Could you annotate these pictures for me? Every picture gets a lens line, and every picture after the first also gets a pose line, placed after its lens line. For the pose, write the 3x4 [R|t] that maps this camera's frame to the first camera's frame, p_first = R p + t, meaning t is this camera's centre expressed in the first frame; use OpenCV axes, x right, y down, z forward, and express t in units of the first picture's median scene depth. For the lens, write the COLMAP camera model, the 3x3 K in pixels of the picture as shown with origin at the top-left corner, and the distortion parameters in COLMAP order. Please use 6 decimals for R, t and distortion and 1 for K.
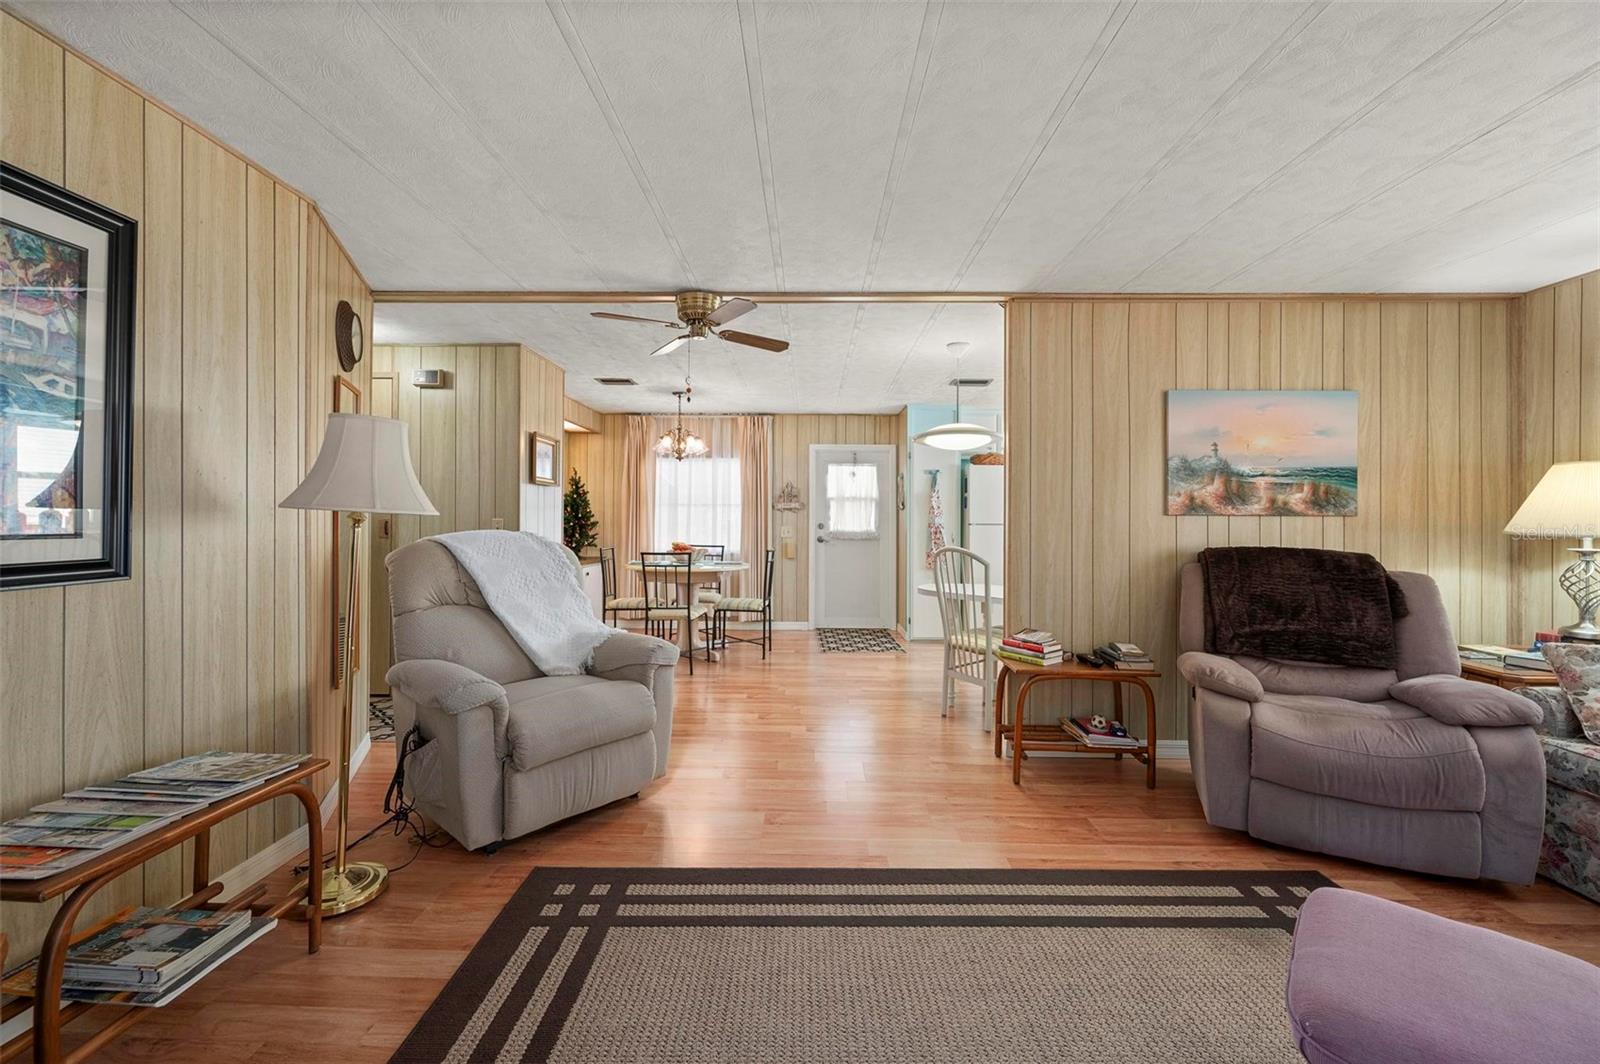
lens RADIAL K [[636.6, 0, 794.9], [0, 636.6, 517.4], [0, 0, 1]] dist [-0.003436, 0.000383]
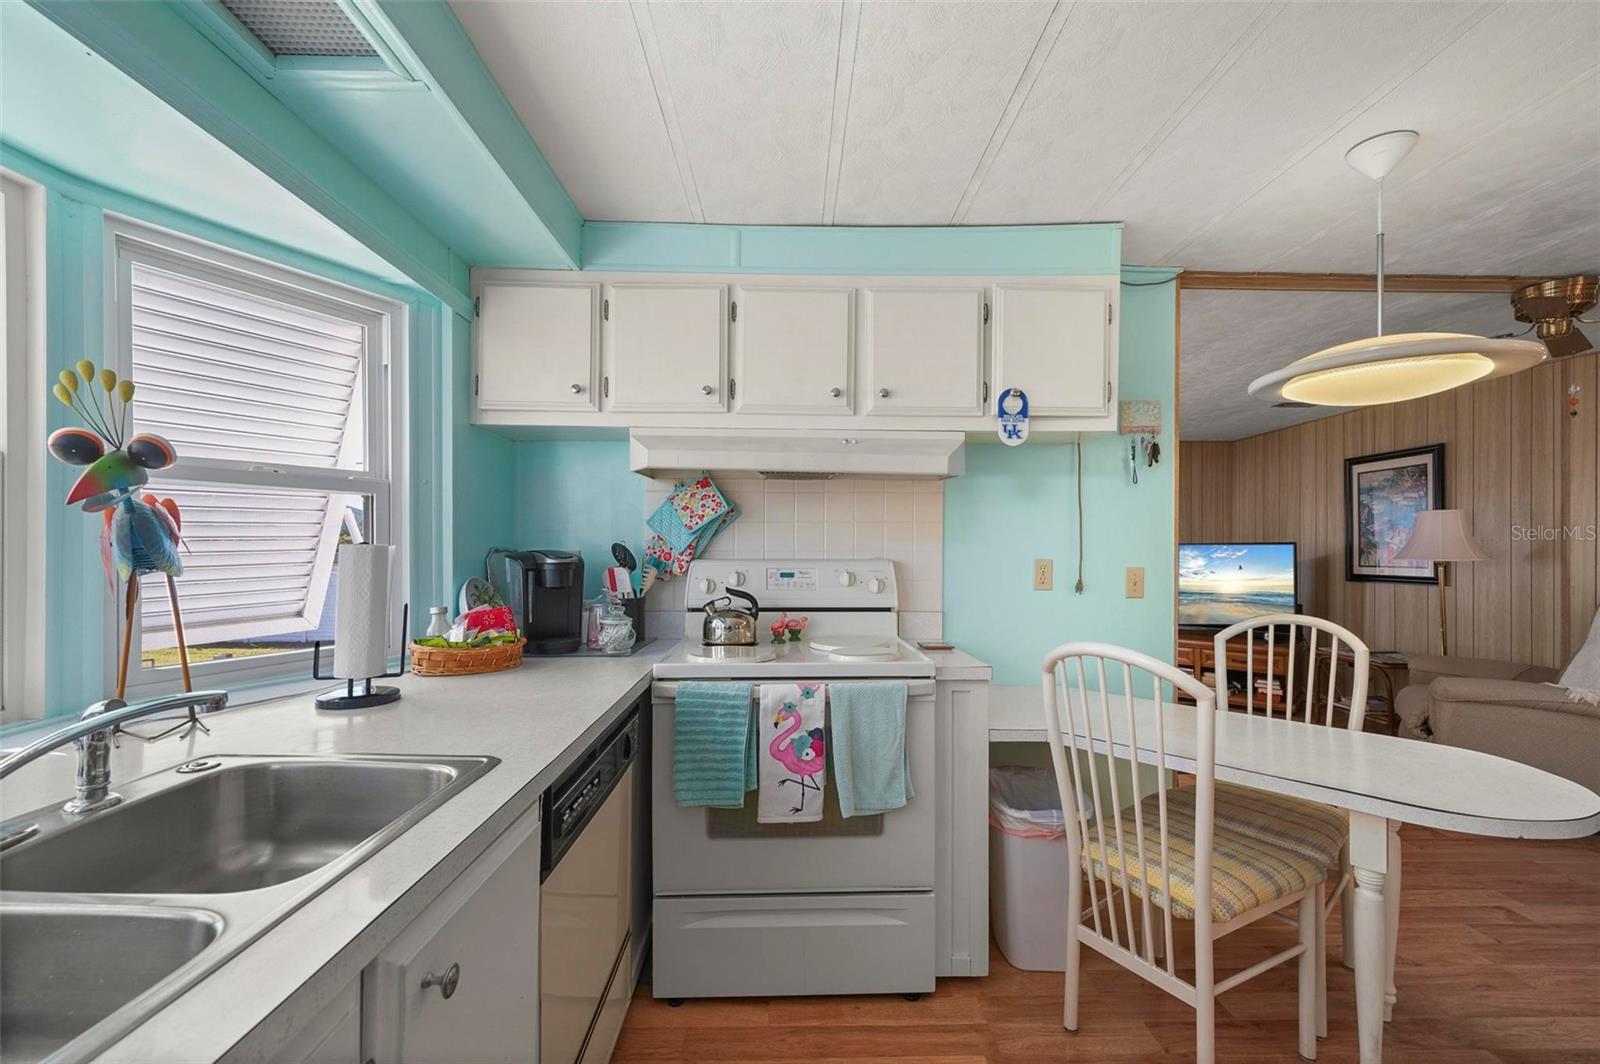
lens RADIAL K [[636.6, 0, 791.9], [0, 636.6, 547.4], [0, 0, 1]] dist [-0.003436, 0.000383]
pose [[-0.999326, -0.008370, -0.035754, 0.839734], [-0.008136, 0.999945, -0.006676, -0.009488], [0.035808, -0.006381, -0.999338, 1.778412]]
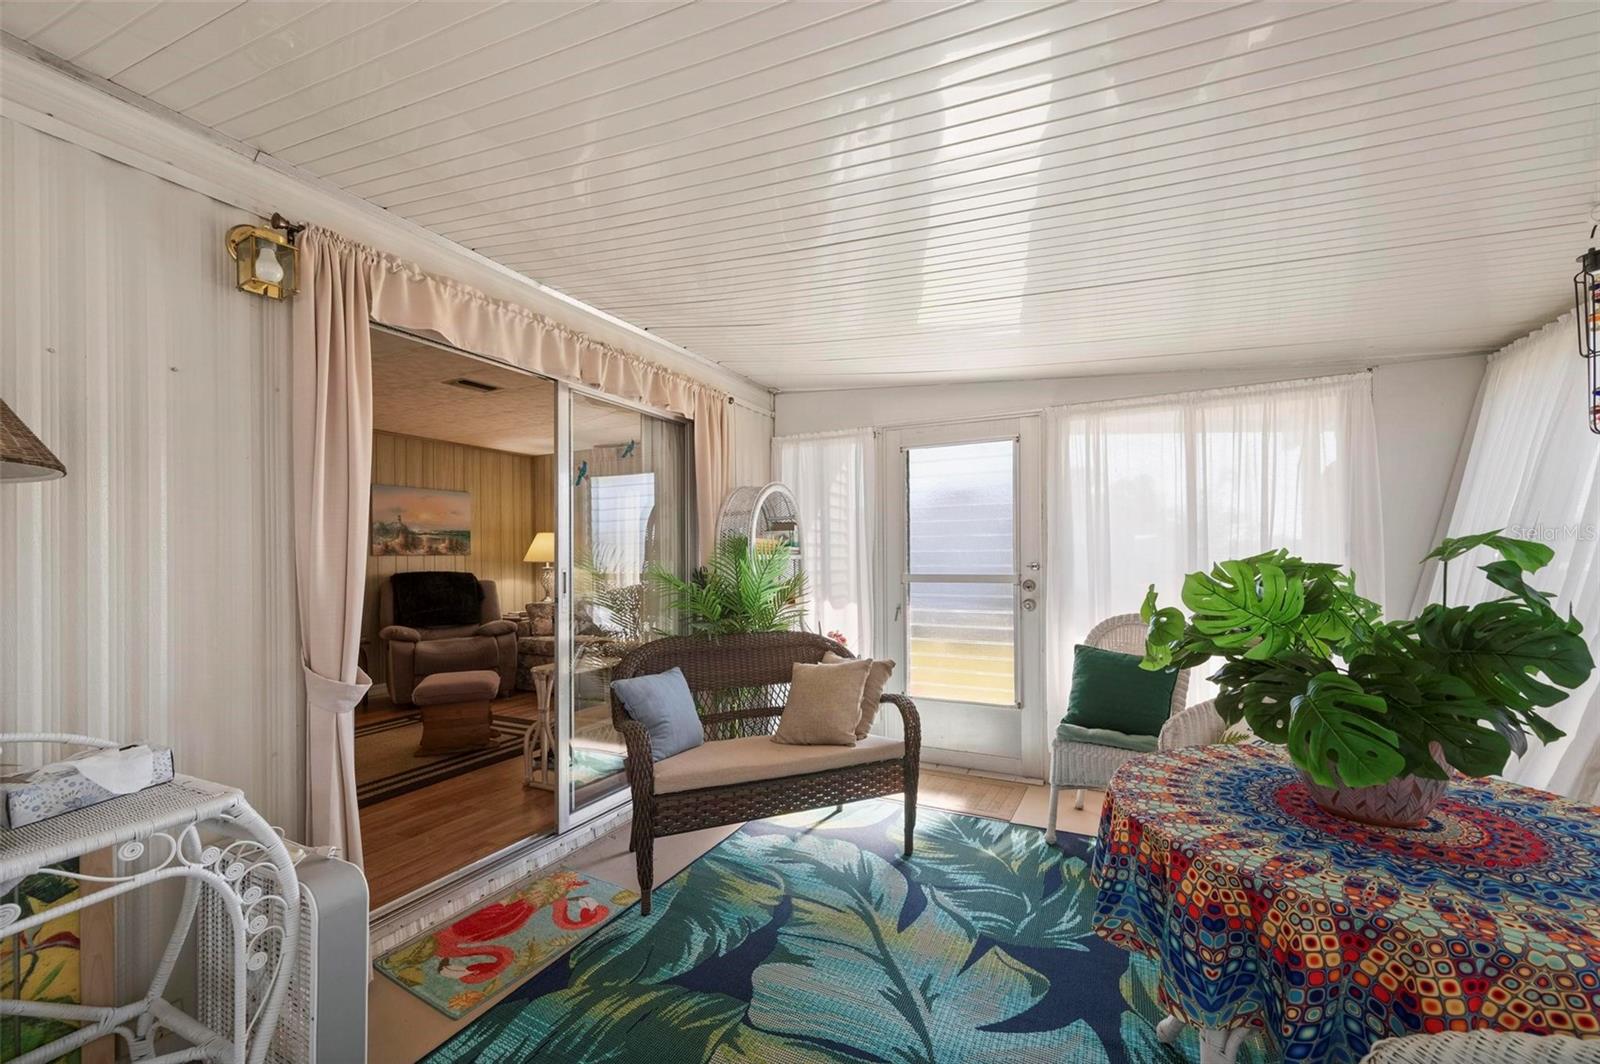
lens RADIAL K [[636.6, 0, 806.6], [0, 636.6, 553.9], [0, 0, 1]] dist [-0.003436, 0.000383]
pose [[0.424547, -0.006836, 0.905380, -0.489454], [0.010846, 0.999938, 0.002464, 0.000970], [-0.905341, 0.008774, 0.424595, -0.822663]]
